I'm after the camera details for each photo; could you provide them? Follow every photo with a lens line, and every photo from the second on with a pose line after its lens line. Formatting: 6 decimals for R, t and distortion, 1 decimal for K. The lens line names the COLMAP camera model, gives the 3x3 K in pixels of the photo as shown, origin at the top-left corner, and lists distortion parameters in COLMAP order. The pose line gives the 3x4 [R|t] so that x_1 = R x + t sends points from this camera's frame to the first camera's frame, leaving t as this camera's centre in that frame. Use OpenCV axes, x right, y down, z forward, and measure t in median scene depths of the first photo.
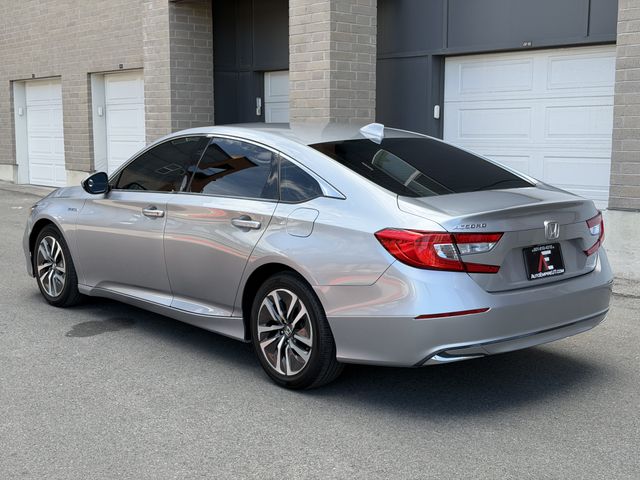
lens RADIAL K [[892.1, 0, 320.0], [0, 892.1, 240.0], [0, 0, 1]] dist [0.182661, -0.410092]
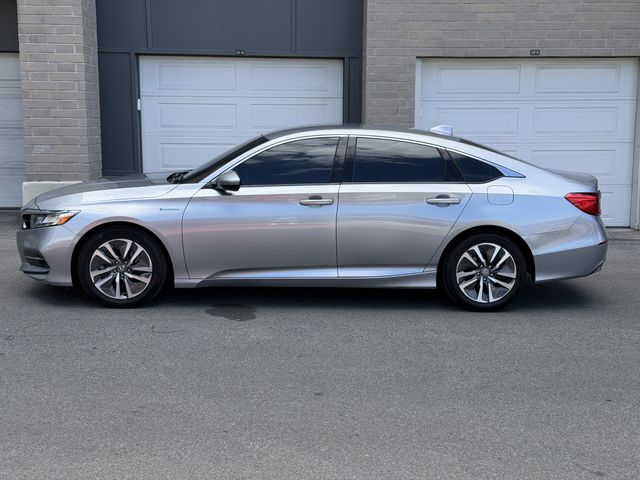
lens RADIAL K [[892.1, 0, 320.0], [0, 892.1, 240.0], [0, 0, 1]] dist [0.182661, -0.410092]
pose [[0.629287, -0.108223, 0.769601, -1.318626], [0.089434, 0.993762, 0.066616, -0.069955], [-0.772010, 0.026908, 0.635041, 0.290933]]
